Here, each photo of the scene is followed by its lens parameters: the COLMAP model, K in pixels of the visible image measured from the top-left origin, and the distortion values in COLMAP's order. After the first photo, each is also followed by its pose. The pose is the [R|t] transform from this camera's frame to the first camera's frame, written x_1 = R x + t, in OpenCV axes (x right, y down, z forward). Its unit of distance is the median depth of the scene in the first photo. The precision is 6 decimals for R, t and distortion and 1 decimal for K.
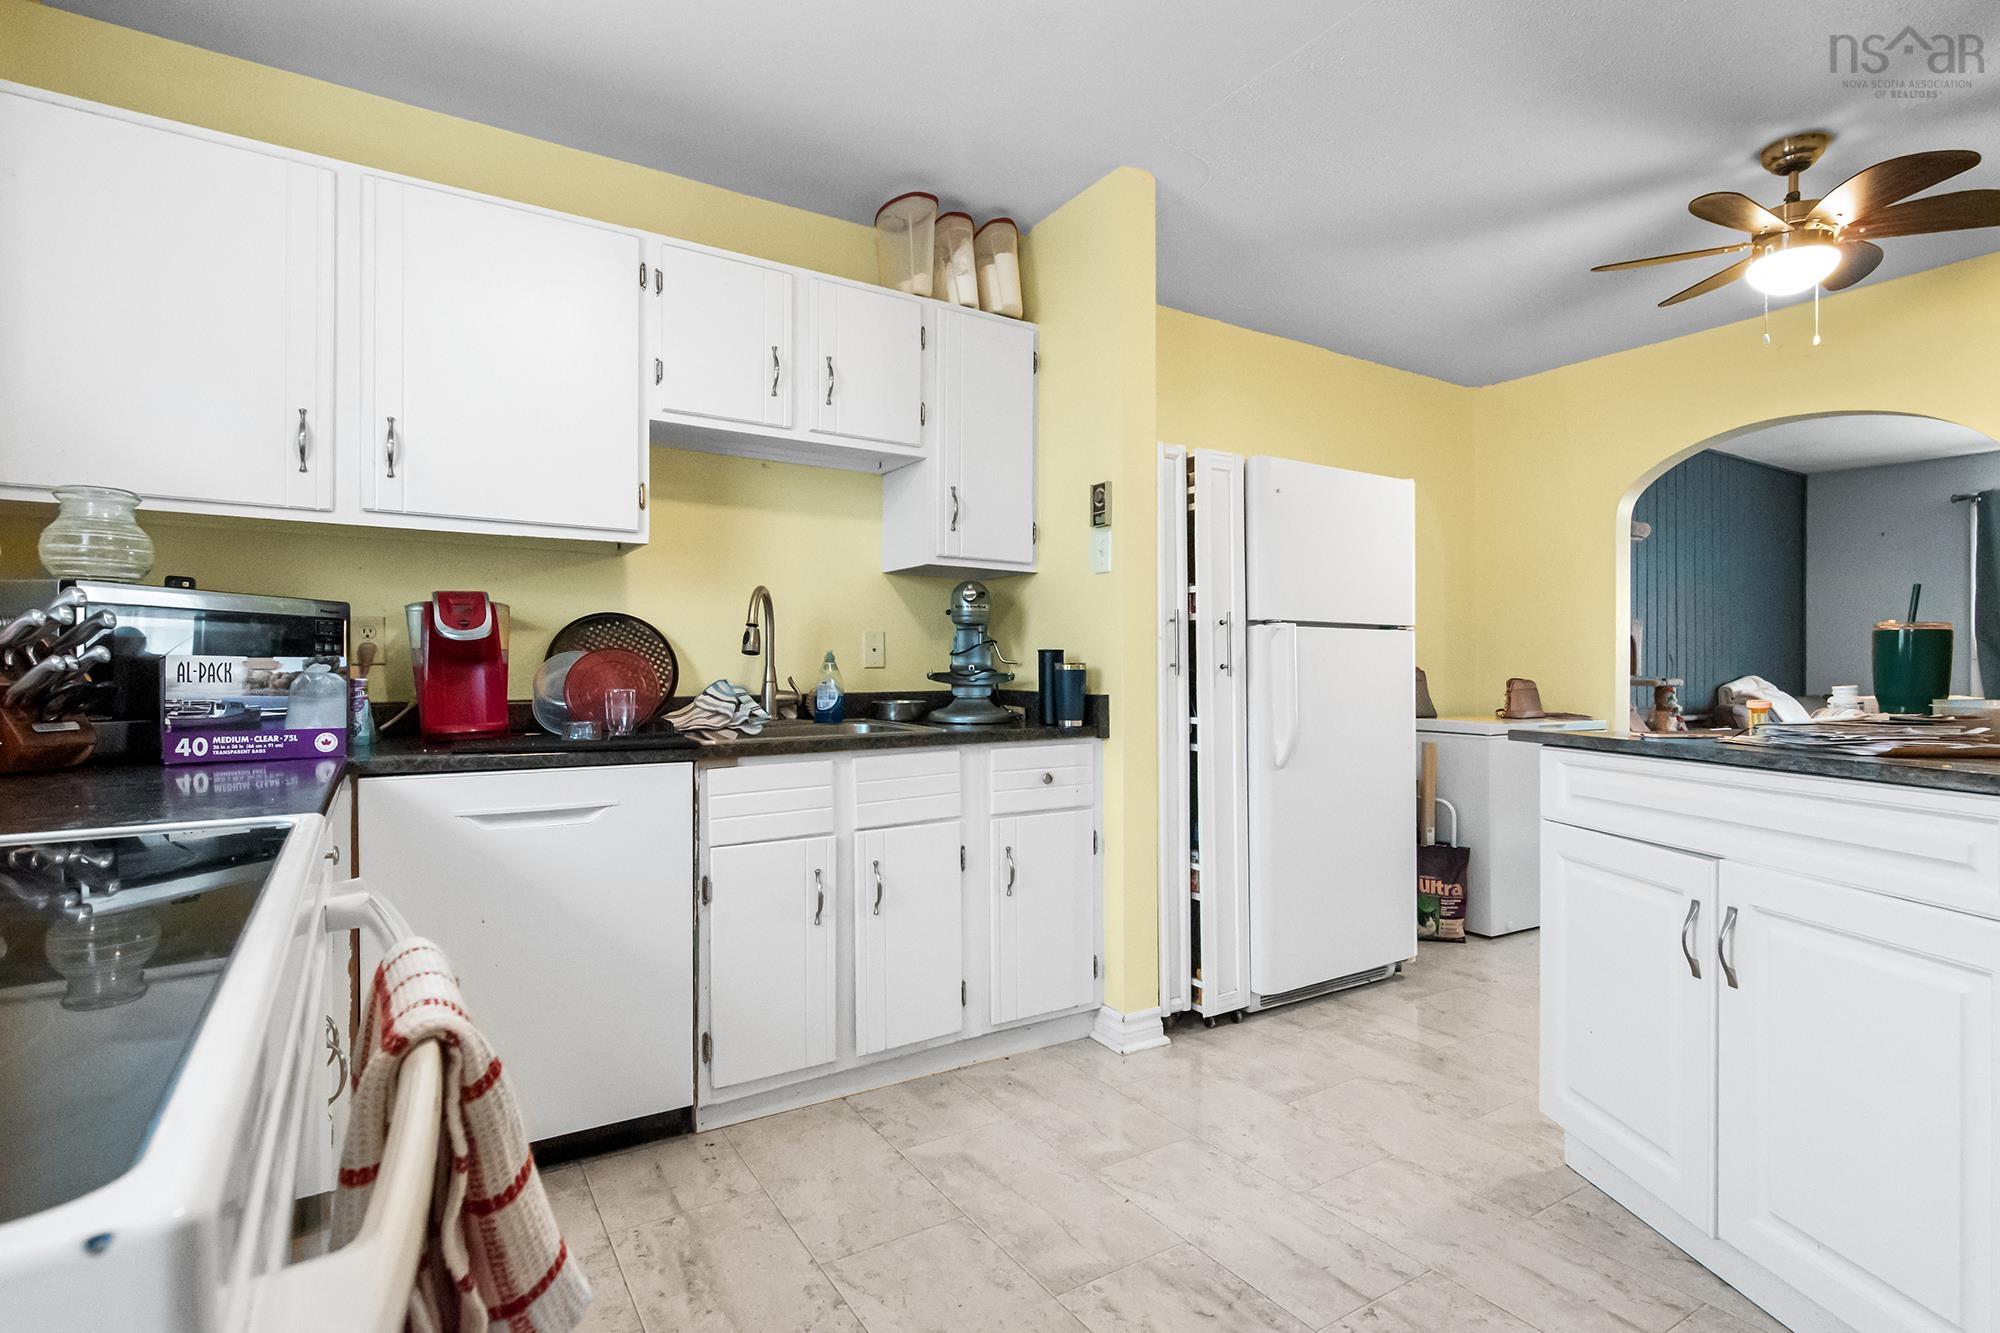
lens RADIAL K [[982.2, 0, 1000.0], [0, 982.2, 666.5], [0, 0, 1]] dist [0.000496, 0.000090]
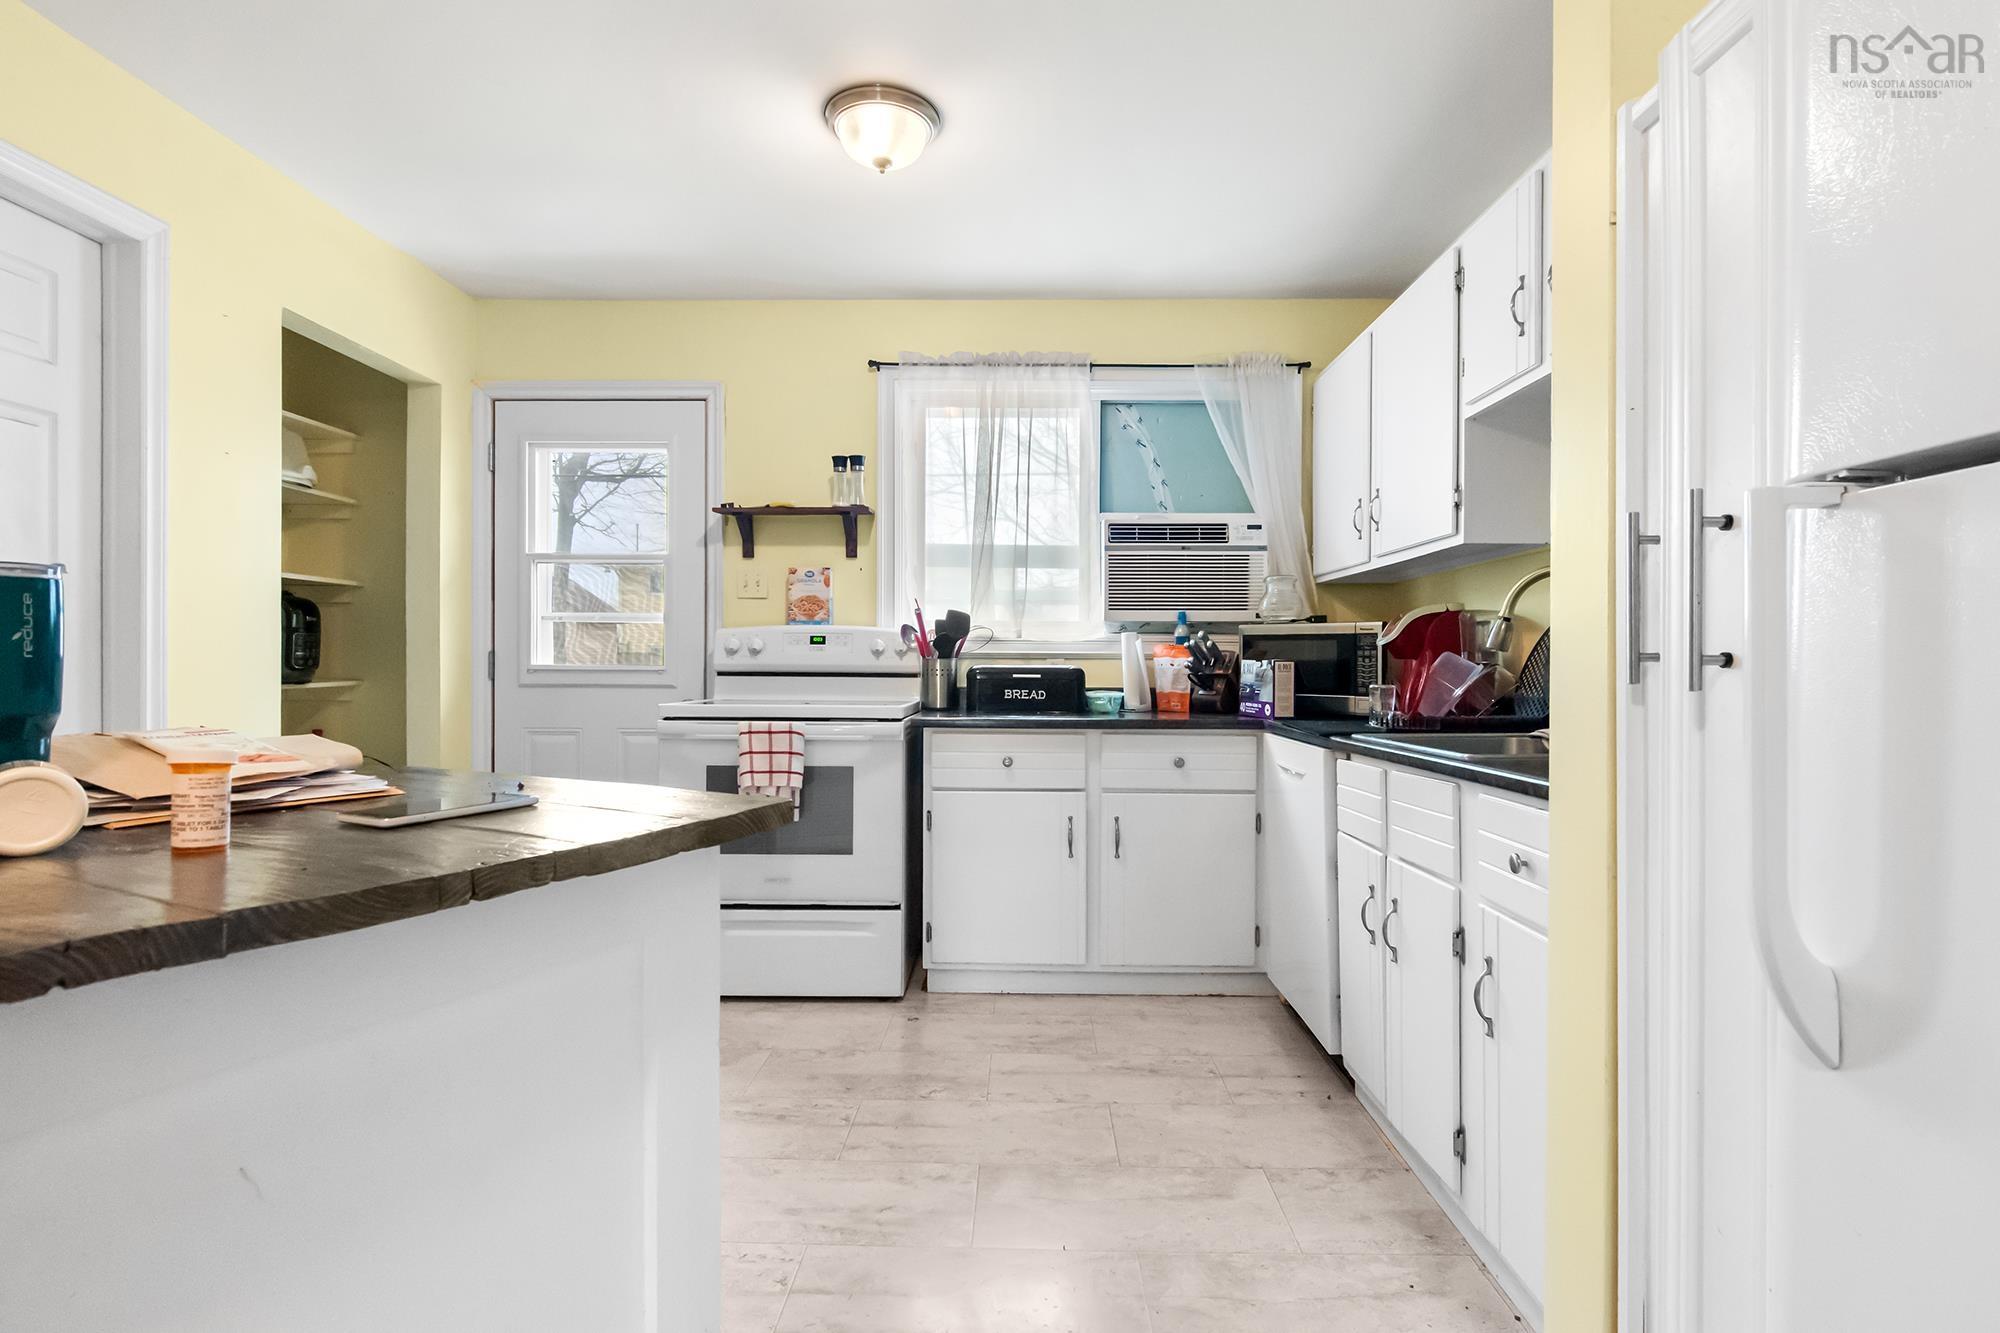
lens RADIAL K [[982.2, 0, 1000.0], [0, 982.2, 666.5], [0, 0, 1]] dist [0.000496, 0.000090]
pose [[-0.557711, 0.000537, -0.830035, 0.929293], [0.006910, 0.999968, -0.003996, 0.009958], [0.830007, -0.007964, -0.557697, 1.484438]]
